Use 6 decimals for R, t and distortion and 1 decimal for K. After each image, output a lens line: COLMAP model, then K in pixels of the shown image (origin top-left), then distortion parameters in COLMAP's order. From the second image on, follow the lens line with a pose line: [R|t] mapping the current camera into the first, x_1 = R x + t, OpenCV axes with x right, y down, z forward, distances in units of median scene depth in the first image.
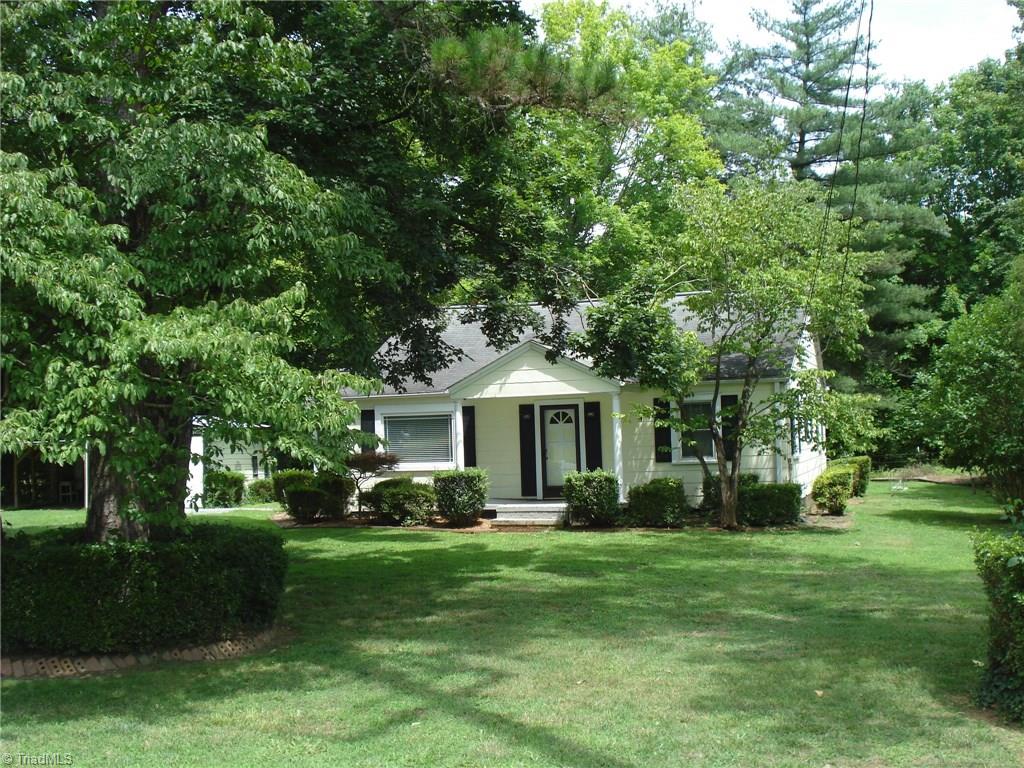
lens RADIAL K [[1227.2, 0, 512.0], [0, 1227.2, 384.0], [0, 0, 1]] dist [-0.002056, -0.001333]
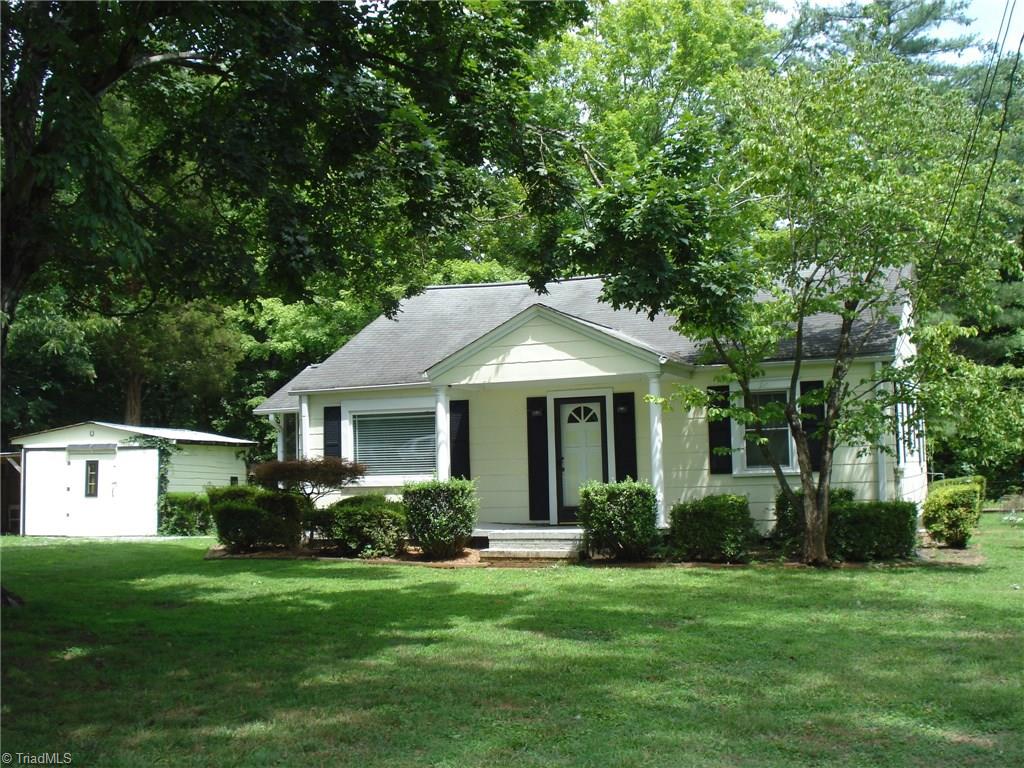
lens RADIAL K [[1200.2, 0, 512.0], [0, 1200.2, 384.0], [0, 0, 1]] dist [-0.042142, -0.043938]
pose [[0.998697, 0.001765, -0.051003, 0.037649], [-0.003632, 0.999325, -0.036544, 0.039172], [0.050904, 0.036682, 0.998030, 0.297348]]
